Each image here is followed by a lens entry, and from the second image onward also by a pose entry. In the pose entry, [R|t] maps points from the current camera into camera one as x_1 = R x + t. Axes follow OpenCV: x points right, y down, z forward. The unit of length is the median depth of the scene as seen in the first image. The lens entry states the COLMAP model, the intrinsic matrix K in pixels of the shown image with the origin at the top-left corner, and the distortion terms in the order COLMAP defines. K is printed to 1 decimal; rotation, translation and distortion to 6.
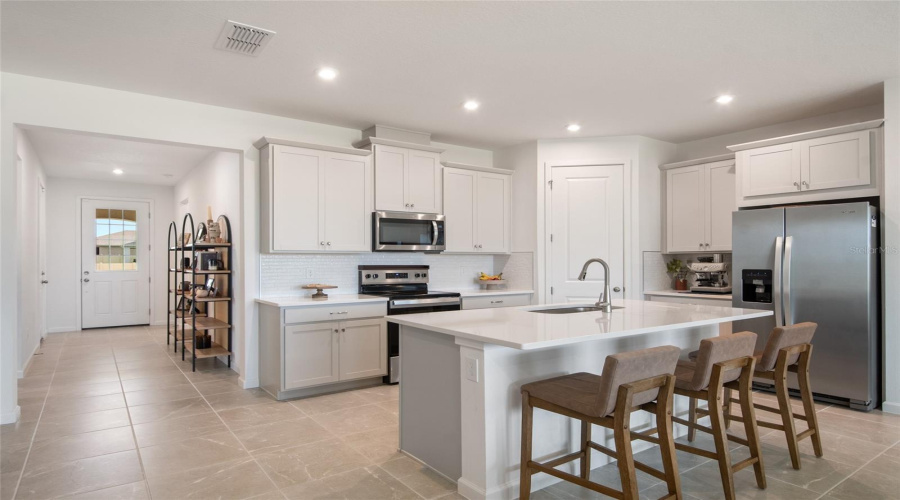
lens RADIAL K [[498.3, 0, 450.0], [0, 498.3, 250.0], [0, 0, 1]] dist [0.004818, -0.000149]
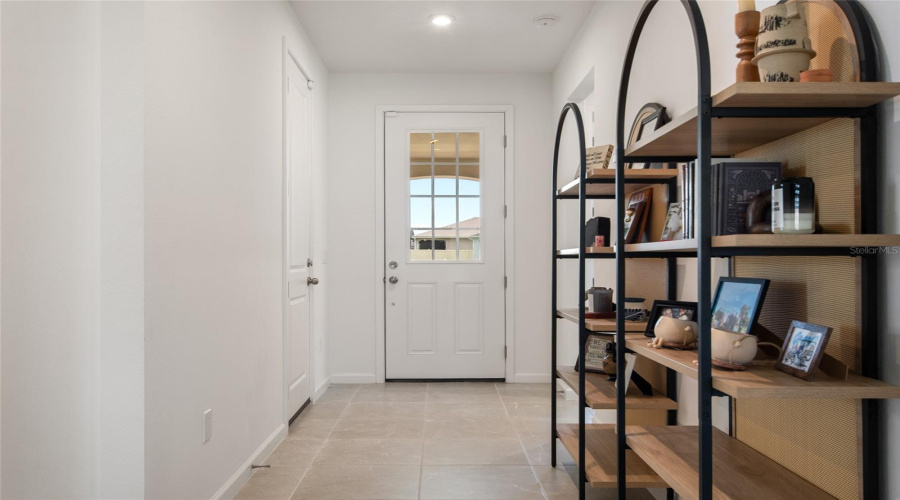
lens RADIAL K [[772.6, 0, 450.0], [0, 772.6, 250.0], [0, 0, 1]] dist [0.029600, -0.006220]
pose [[0.820145, -0.004567, -0.572138, -0.255771], [0.011030, 0.999909, 0.007830, 0.026553], [0.572050, -0.012732, 0.820120, 0.422374]]
